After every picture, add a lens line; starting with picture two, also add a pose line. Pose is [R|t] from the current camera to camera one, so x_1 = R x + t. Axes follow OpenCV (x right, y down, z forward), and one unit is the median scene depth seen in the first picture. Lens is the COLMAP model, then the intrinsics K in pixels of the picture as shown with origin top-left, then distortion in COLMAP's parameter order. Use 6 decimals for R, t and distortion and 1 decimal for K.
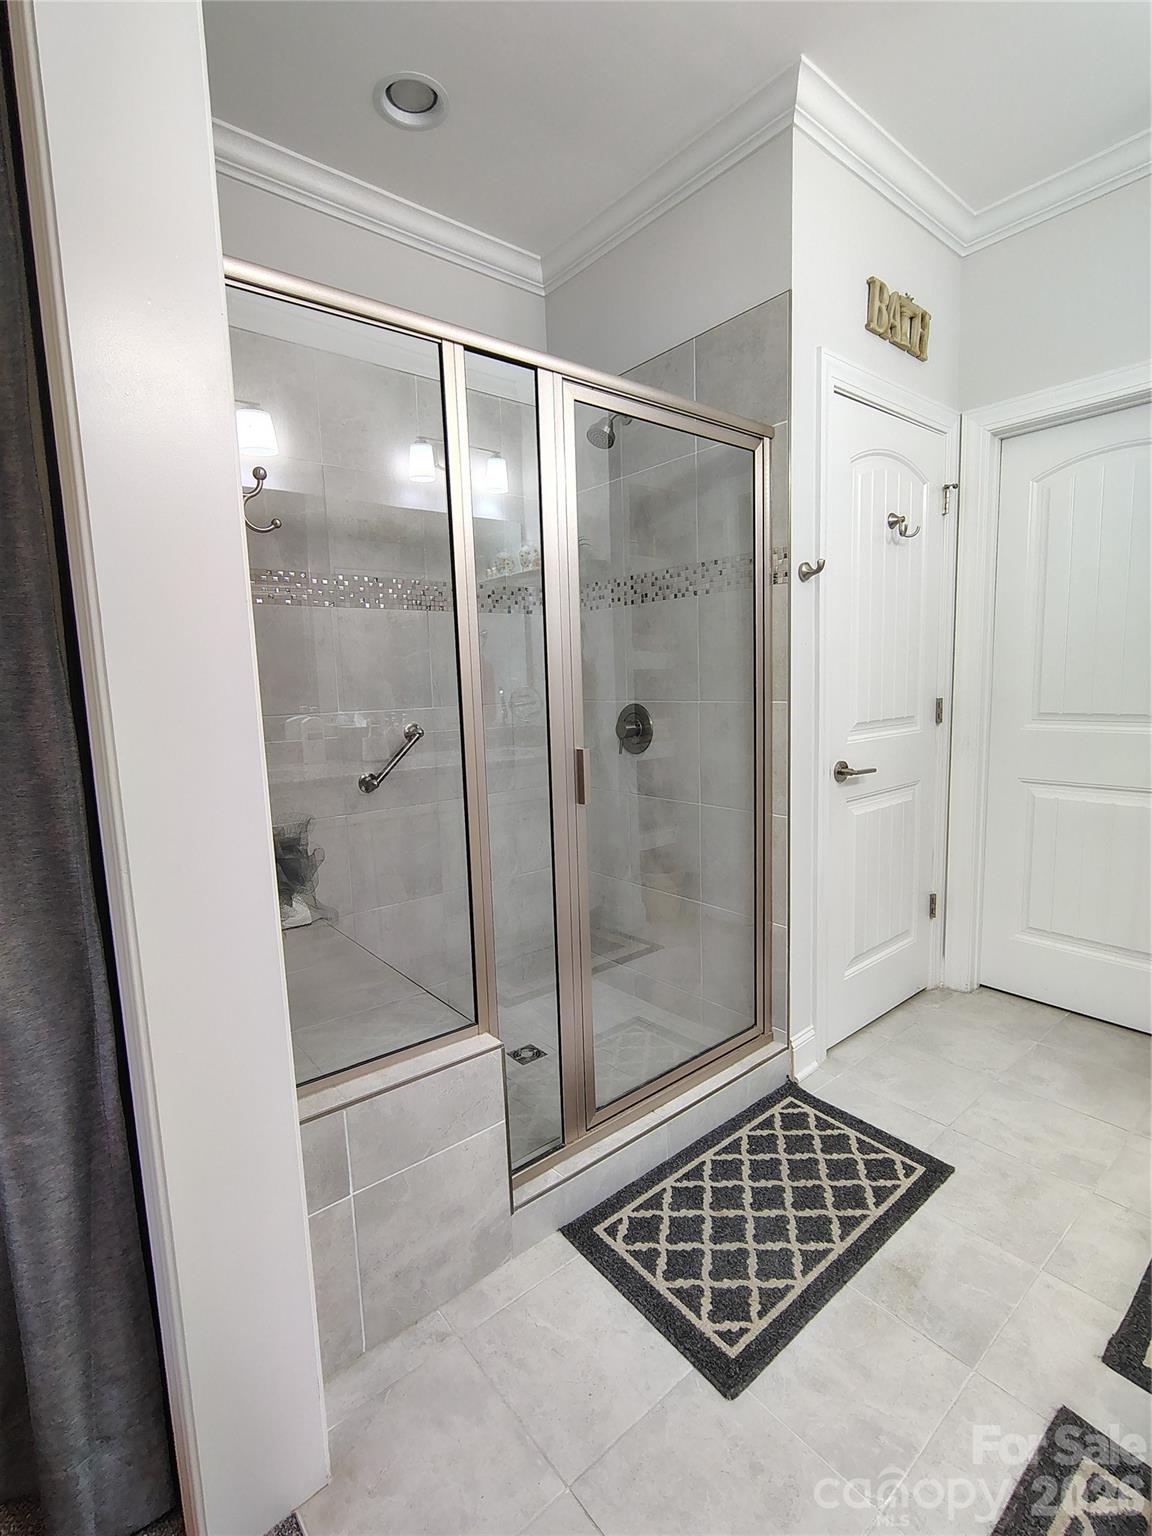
lens RADIAL K [[721.1, 0, 577.2], [0, 721.1, 767.2], [0, 0, 1]] dist [-0.012079, 0.006165]
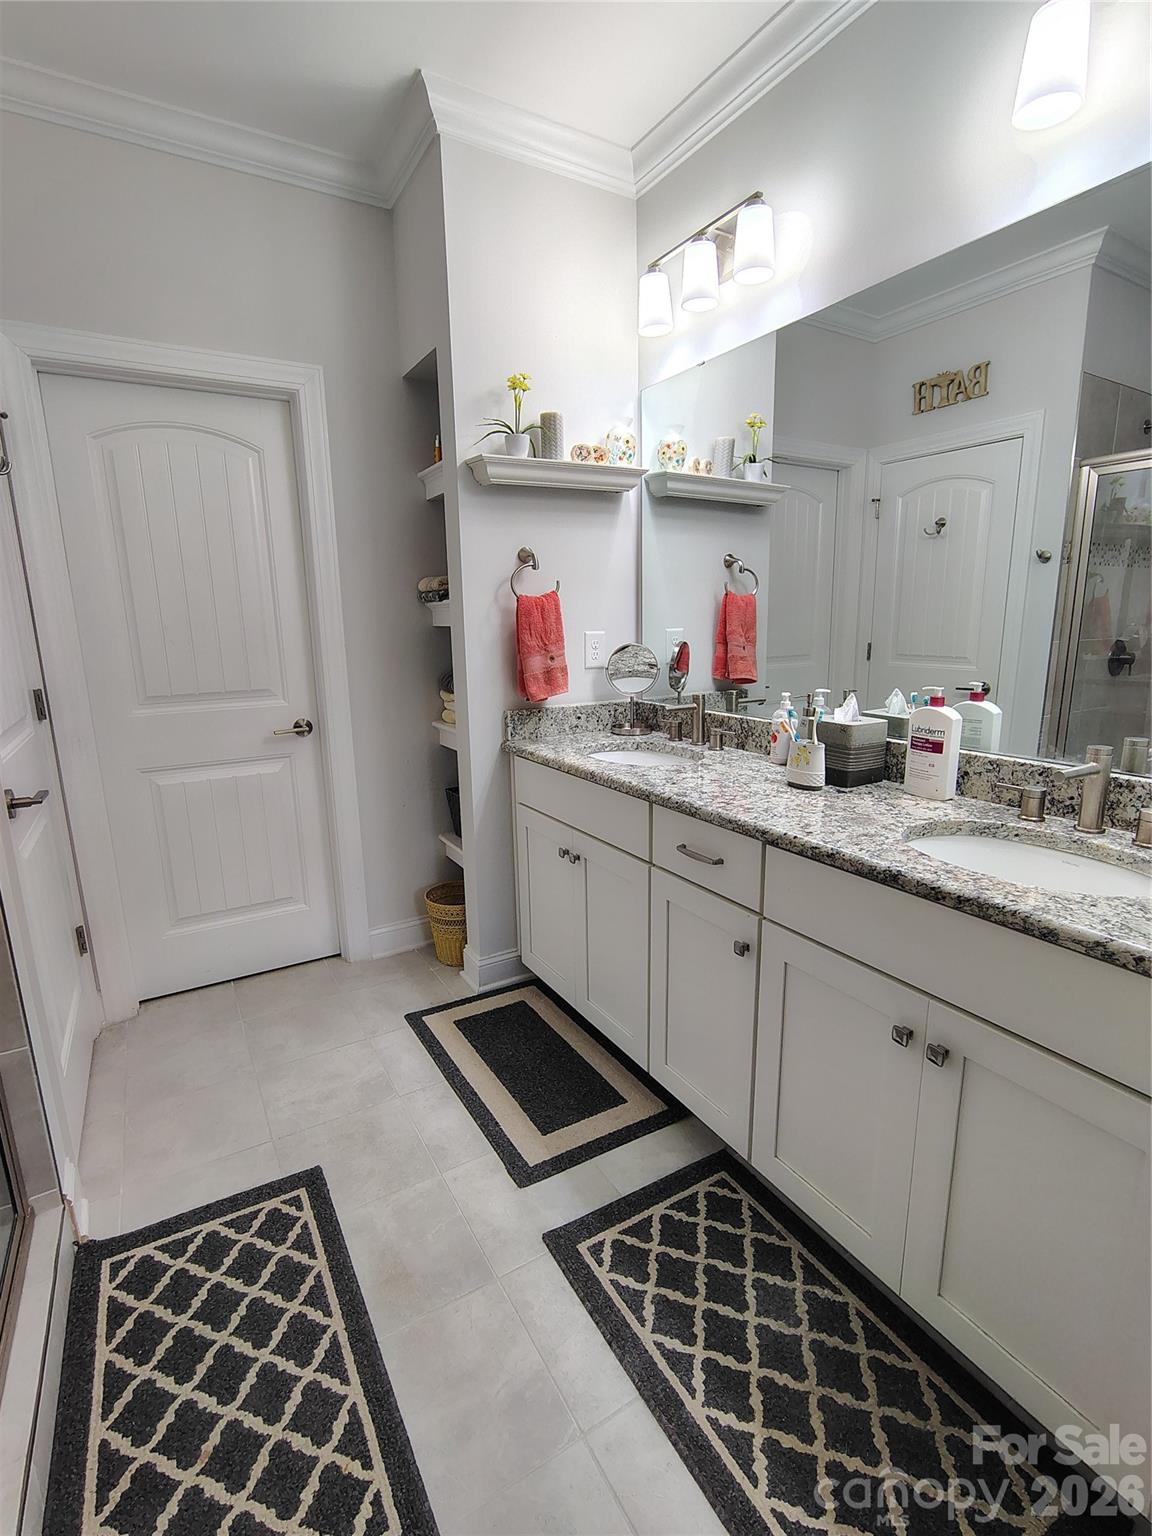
lens RADIAL K [[721.1, 0, 577.2], [0, 721.1, 767.2], [0, 0, 1]] dist [-0.012079, 0.006165]
pose [[0.152381, -0.178866, 0.972001, -0.289121], [0.139149, 0.977573, 0.158077, -0.082729], [-0.978477, 0.111165, 0.173853, 0.442926]]
